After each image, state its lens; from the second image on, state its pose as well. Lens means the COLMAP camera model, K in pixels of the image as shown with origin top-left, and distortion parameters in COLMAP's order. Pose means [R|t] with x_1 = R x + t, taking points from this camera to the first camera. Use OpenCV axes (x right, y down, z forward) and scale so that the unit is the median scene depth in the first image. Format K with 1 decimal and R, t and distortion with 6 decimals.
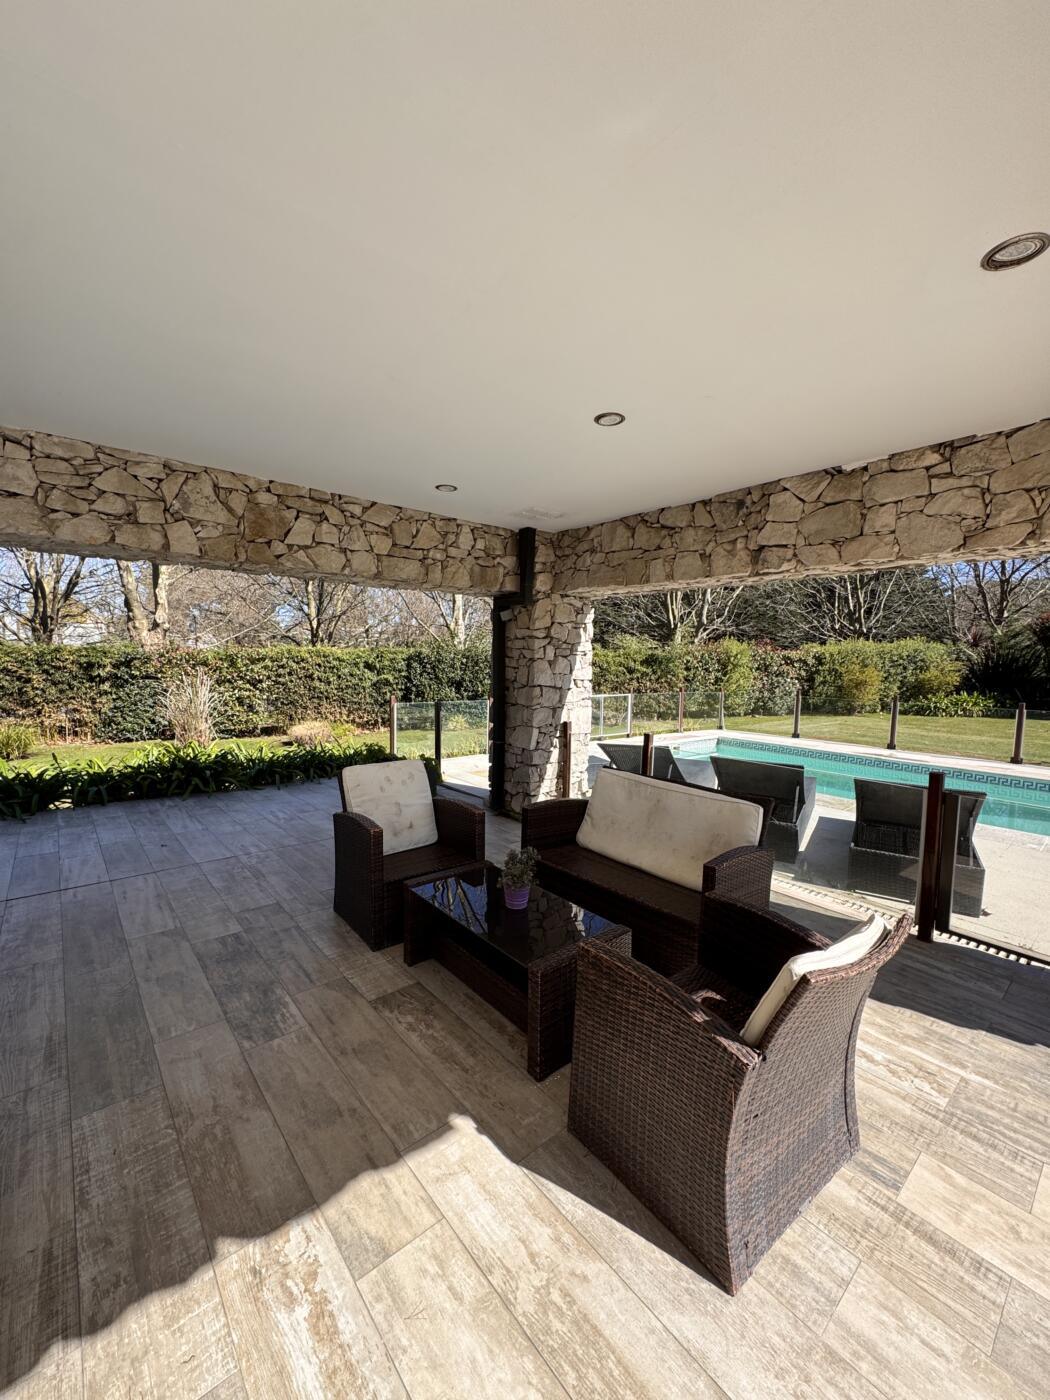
lens RADIAL K [[558.5, 0, 527.4], [0, 558.5, 701.5], [0, 0, 1]] dist [-0.003917, 0.001197]
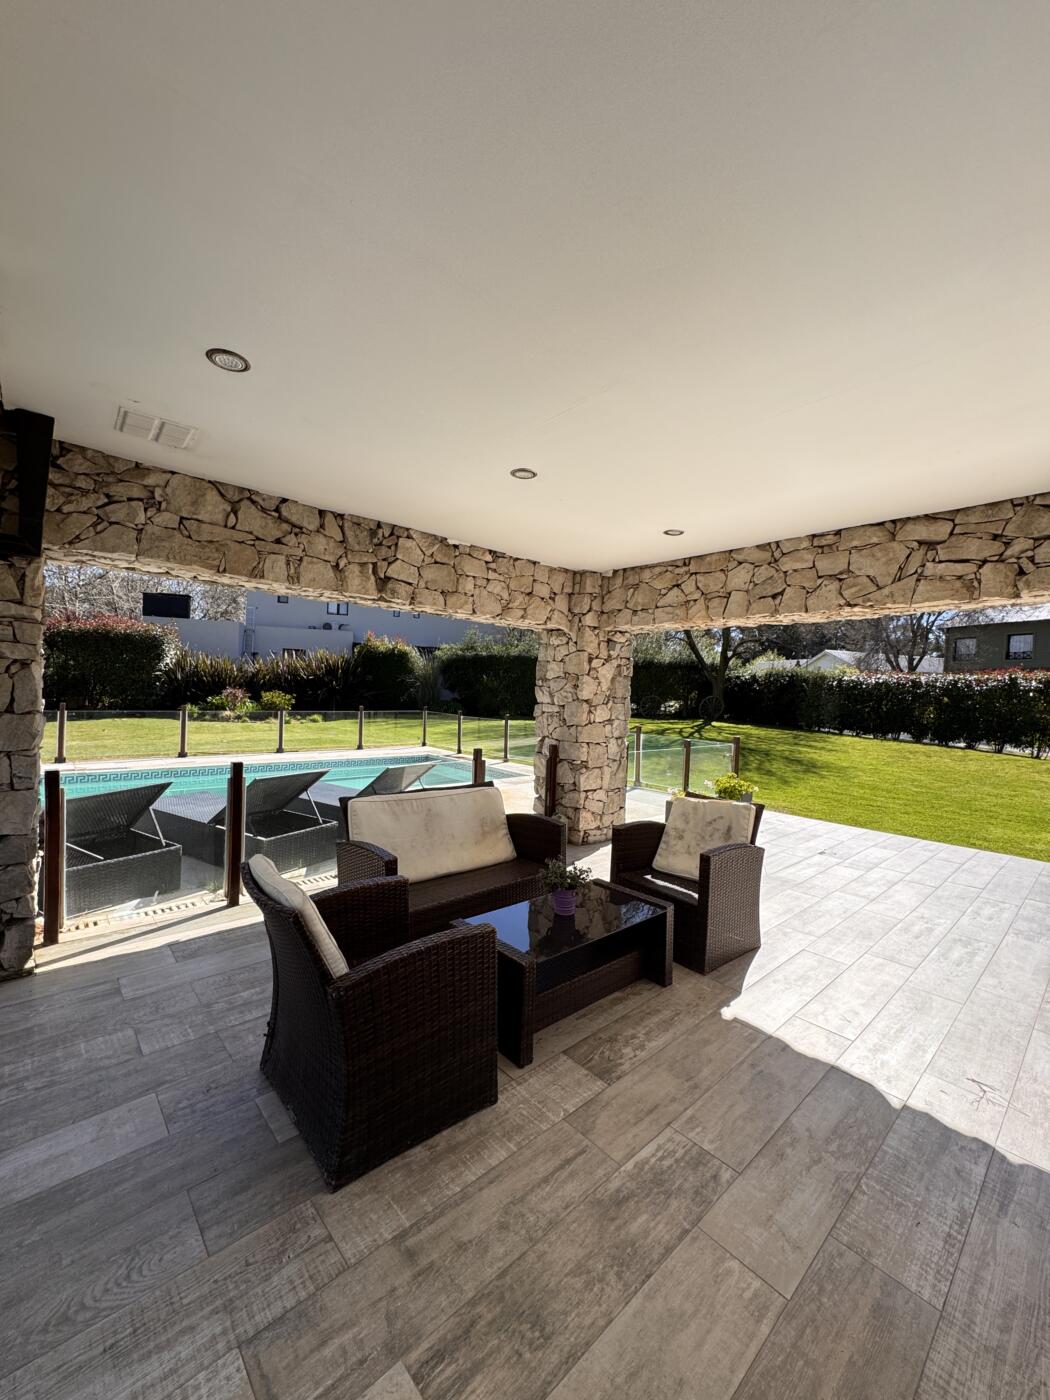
lens RADIAL K [[558.5, 0, 525.0], [0, 558.5, 703.5], [0, 0, 1]] dist [-0.003917, 0.001197]
pose [[-0.029466, -0.040790, 0.998733, -0.739742], [0.037542, 0.998417, 0.041885, -0.056255], [-0.998861, 0.038729, -0.027888, 0.754586]]
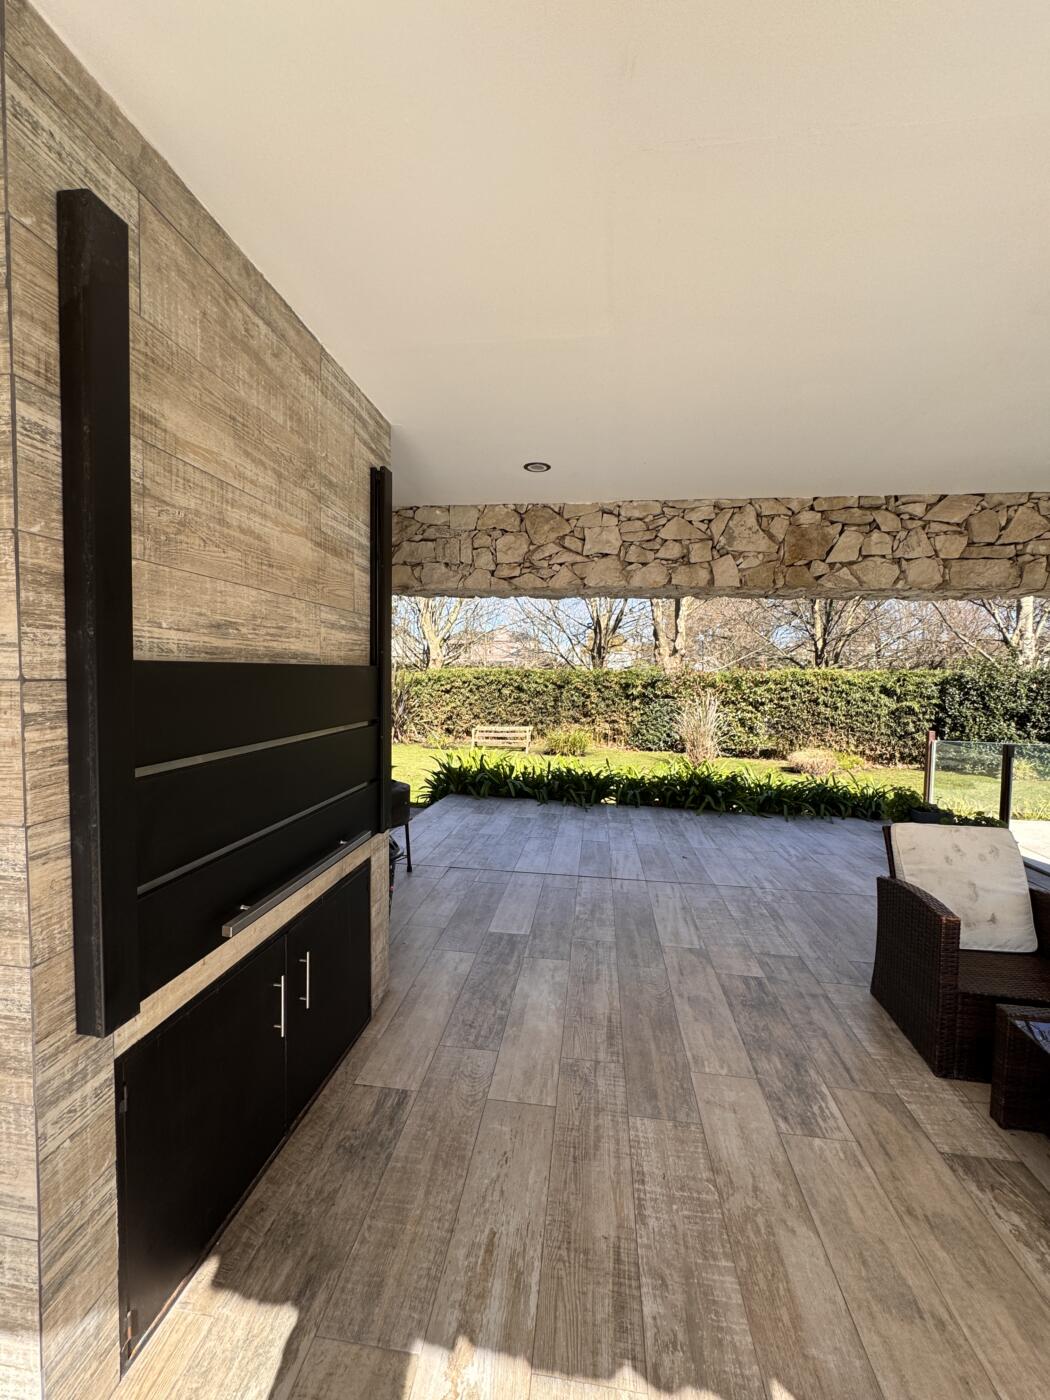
lens RADIAL K [[558.5, 0, 526.7], [0, 558.5, 701.2], [0, 0, 1]] dist [-0.003917, 0.001197]
pose [[0.673073, 0.035221, -0.738737, -0.084724], [-0.063024, 0.997964, -0.009841, -0.017175], [0.736886, 0.053182, 0.673922, 0.035071]]
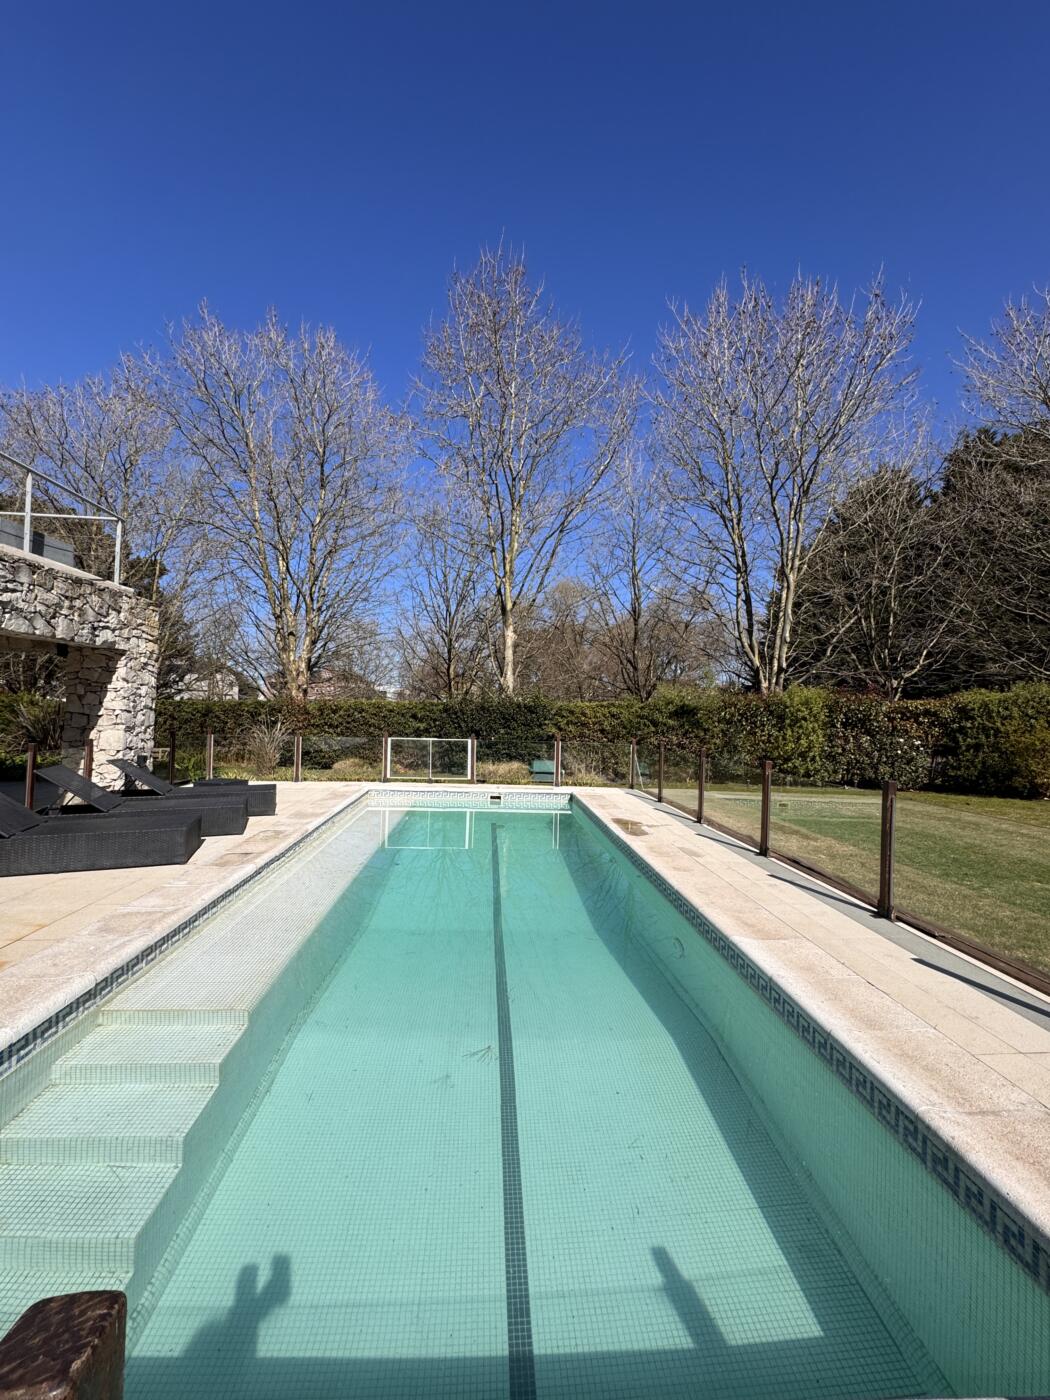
lens RADIAL K [[558.5, 0, 525.6], [0, 558.5, 703.4], [0, 0, 1]] dist [-0.003917, 0.001197]
pose [[0.813717, -0.010073, -0.581175, 2.479358], [-0.052815, 0.994433, -0.091183, 0.023465], [0.578857, 0.104891, 0.808654, 0.721164]]
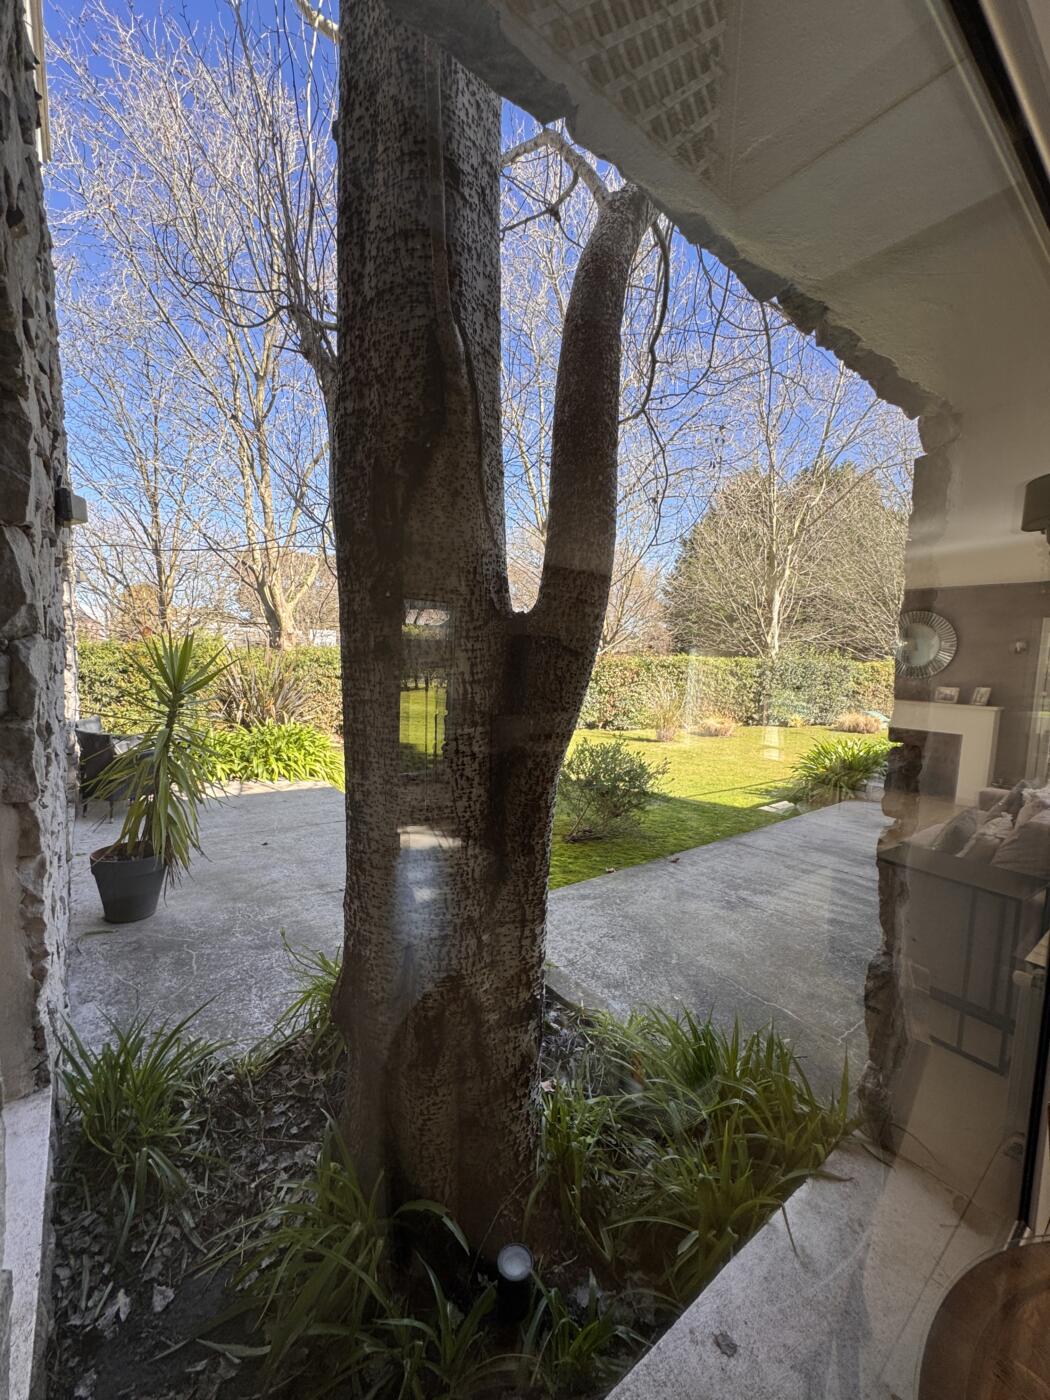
lens RADIAL K [[558.5, 0, 523.2], [0, 558.5, 701.4], [0, 0, 1]] dist [-0.003917, 0.001197]
pose [[0.999279, 0.021175, -0.031527, -2.896523], [-0.021060, 0.999770, 0.003969, 0.016479], [0.031604, -0.003302, 0.999495, -0.988560]]
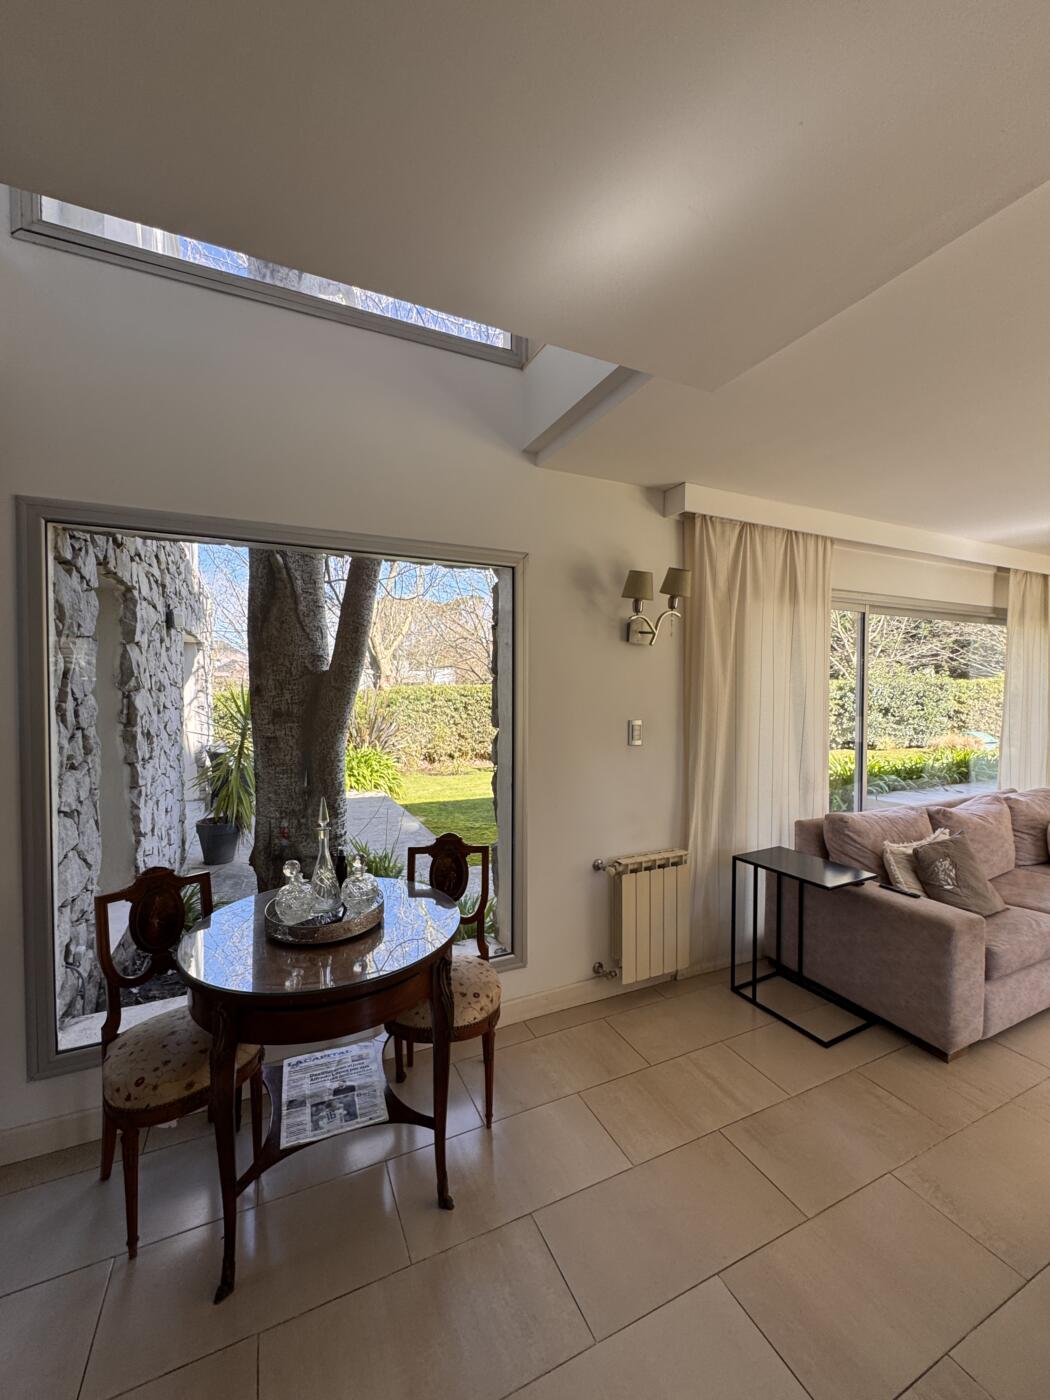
lens RADIAL K [[558.5, 0, 523.3], [0, 558.5, 701.6], [0, 0, 1]] dist [-0.003917, 0.001197]
pose [[0.968703, -0.013190, -0.247872, -2.410209], [0.000375, 0.998664, -0.051678, 0.045734], [0.248222, 0.049967, 0.967414, -1.335725]]
